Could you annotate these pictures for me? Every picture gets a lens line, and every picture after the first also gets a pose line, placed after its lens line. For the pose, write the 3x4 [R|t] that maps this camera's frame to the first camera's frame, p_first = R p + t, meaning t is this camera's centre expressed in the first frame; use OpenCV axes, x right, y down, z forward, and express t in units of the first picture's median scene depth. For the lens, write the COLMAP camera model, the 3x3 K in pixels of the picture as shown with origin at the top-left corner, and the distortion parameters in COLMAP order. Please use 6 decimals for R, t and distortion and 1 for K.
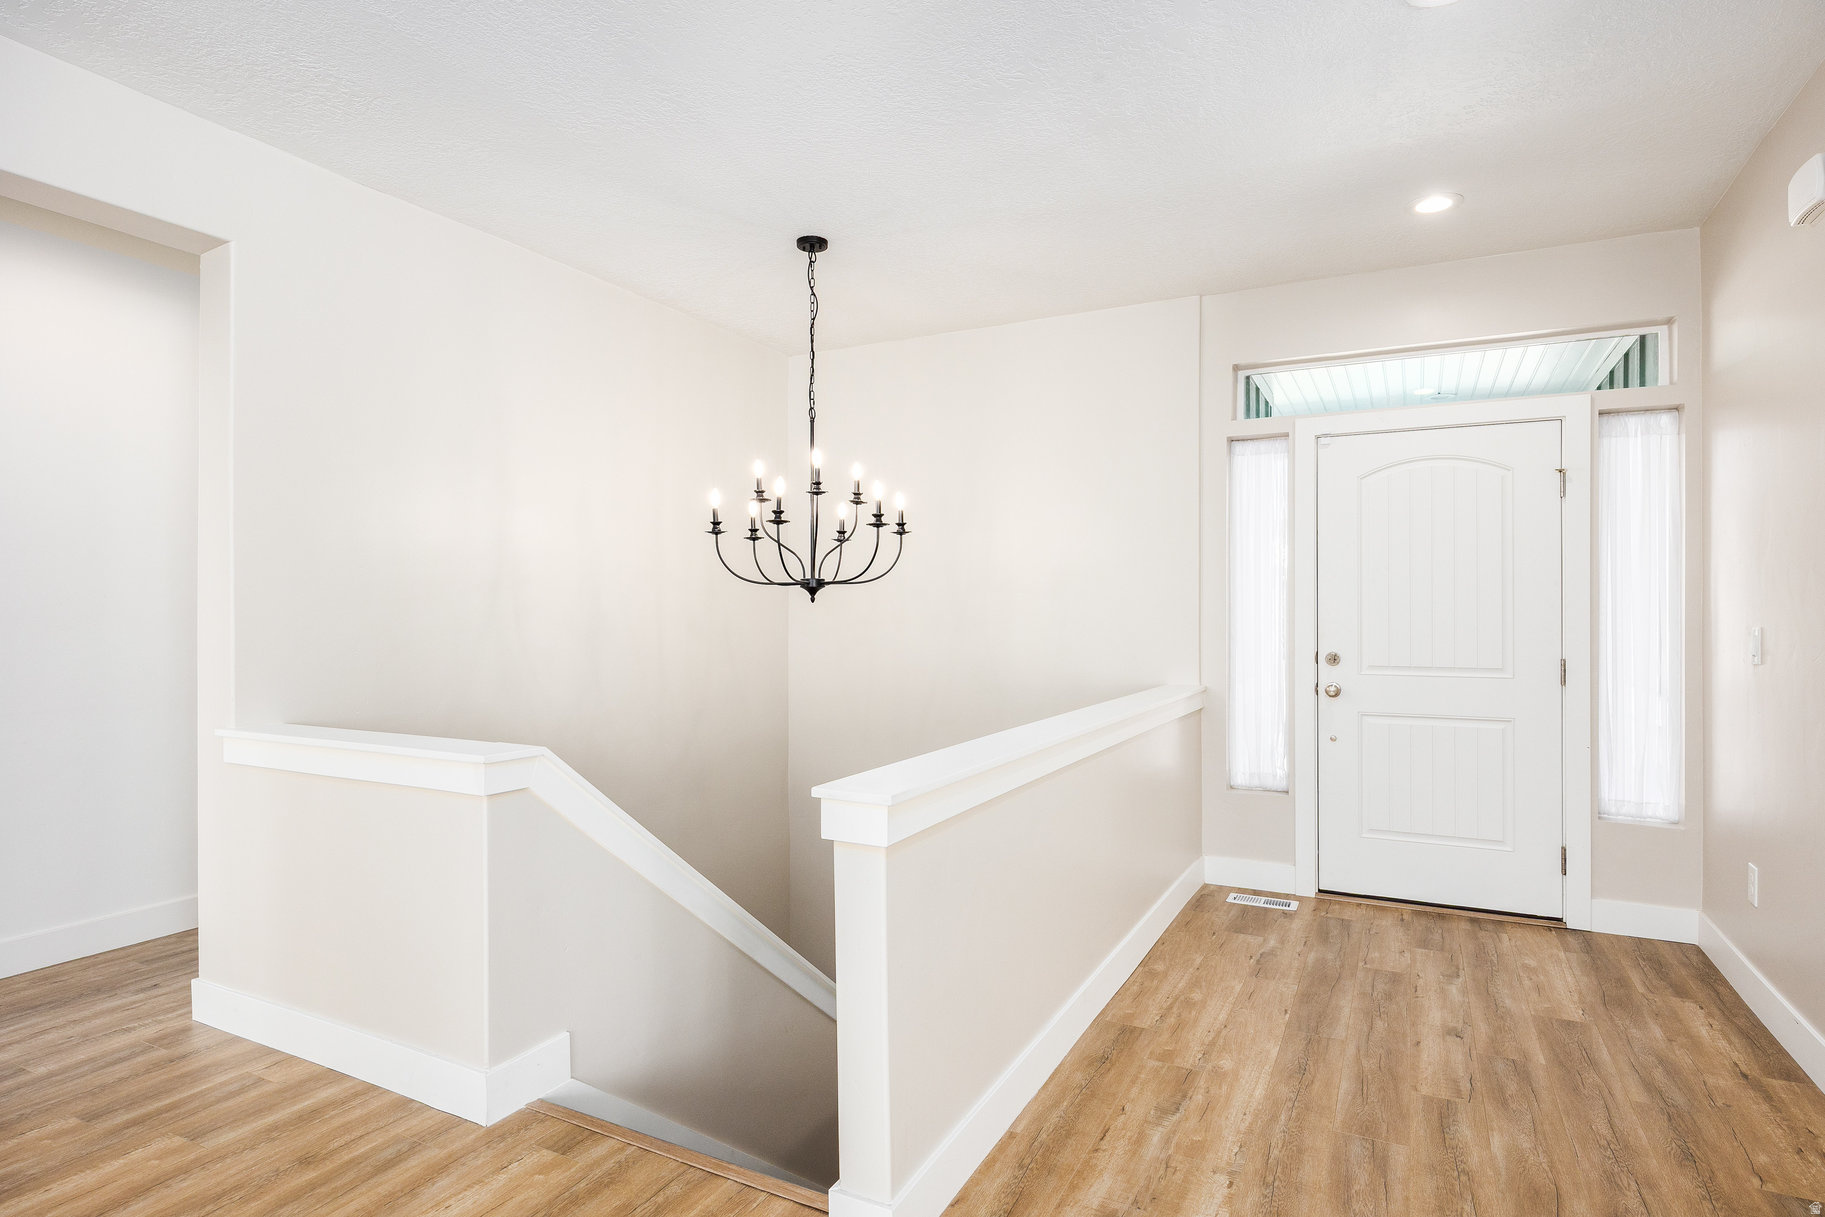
lens RADIAL K [[943.7, 0, 911.2], [0, 943.7, 592.7], [0, 0, 1]] dist [-0.010683, 0.000615]
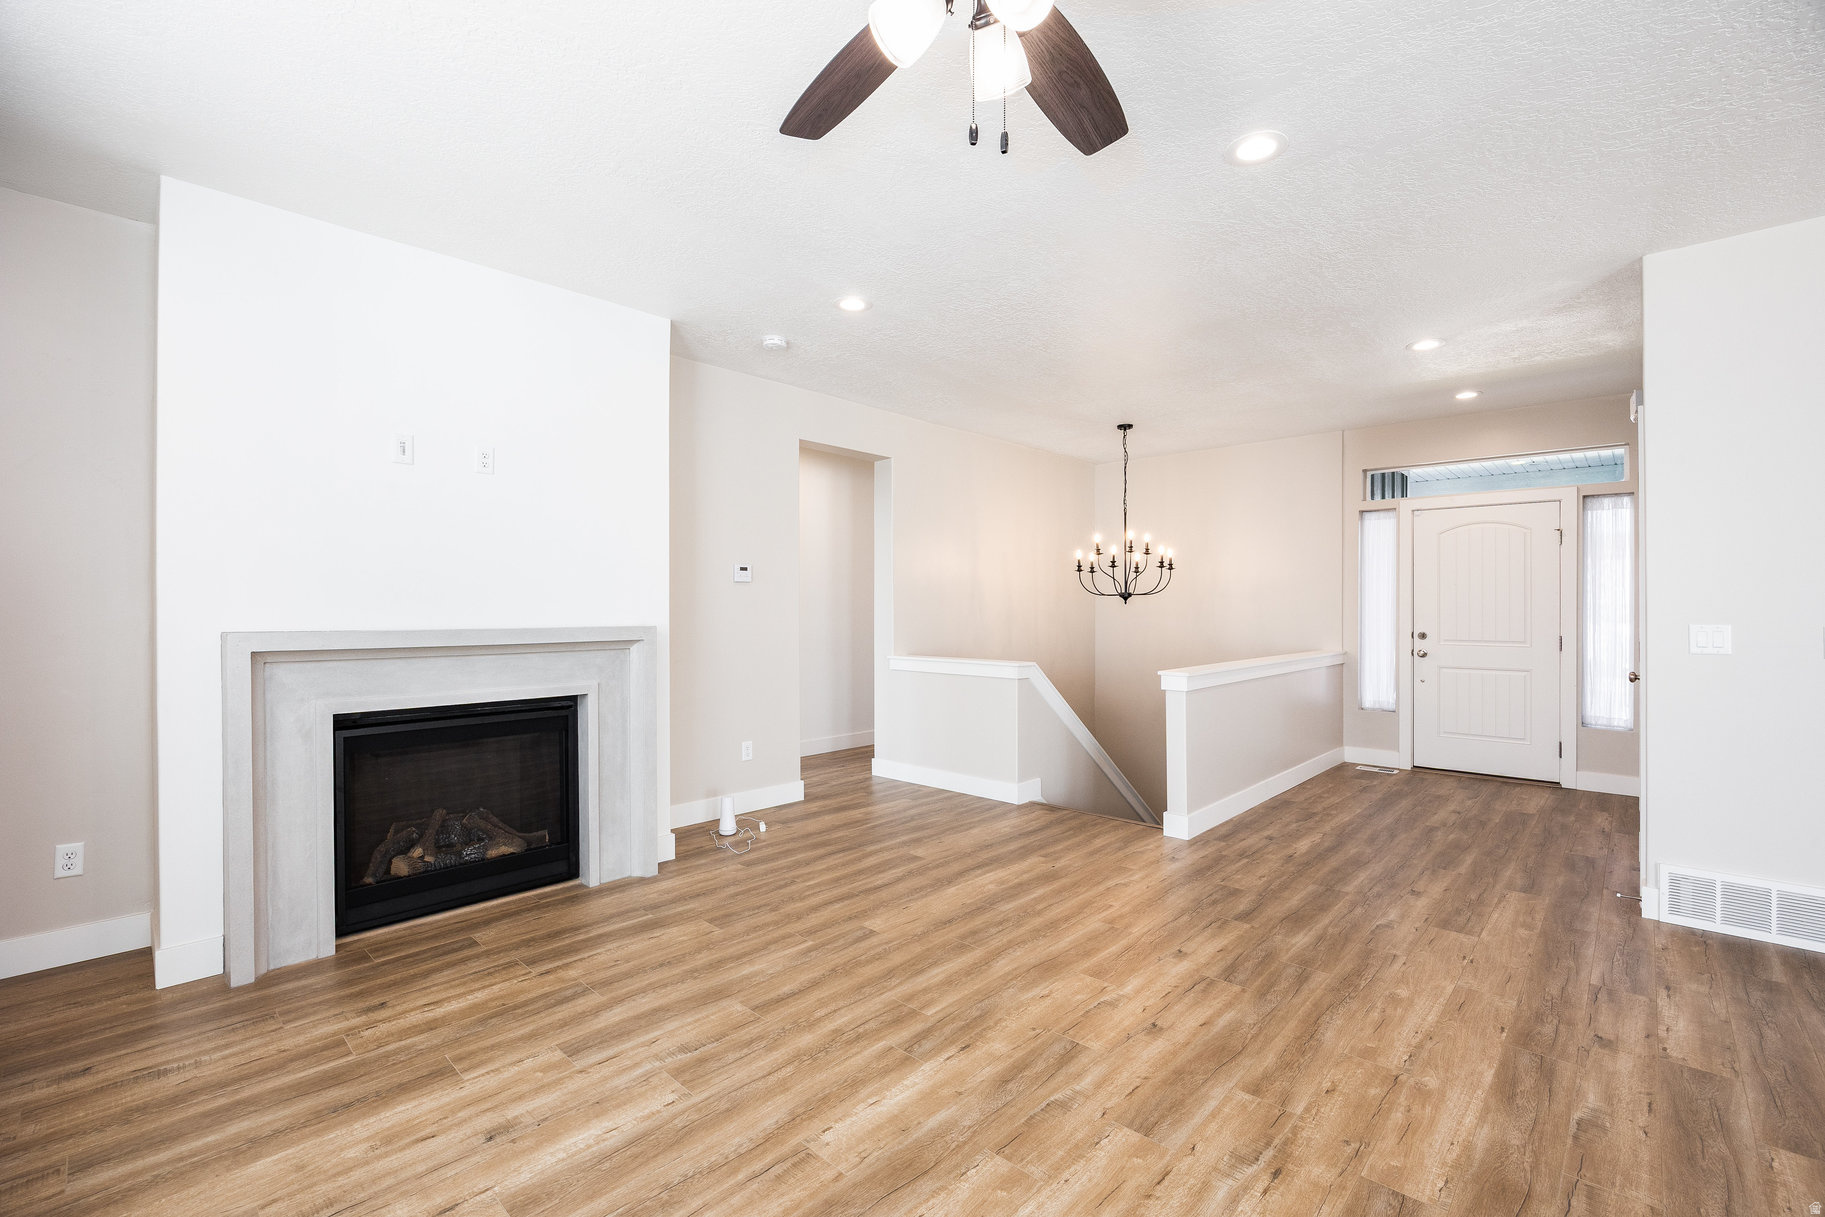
lens RADIAL K [[757.2, 0, 912.5], [0, 757.2, 608.5], [0, 0, 1]] dist [-0.030541, 0.000177]
pose [[0.960168, 0.001713, -0.279417, -0.089207], [0.004170, 0.999782, 0.020459, -0.015190], [0.279391, -0.020809, 0.959952, -0.680259]]
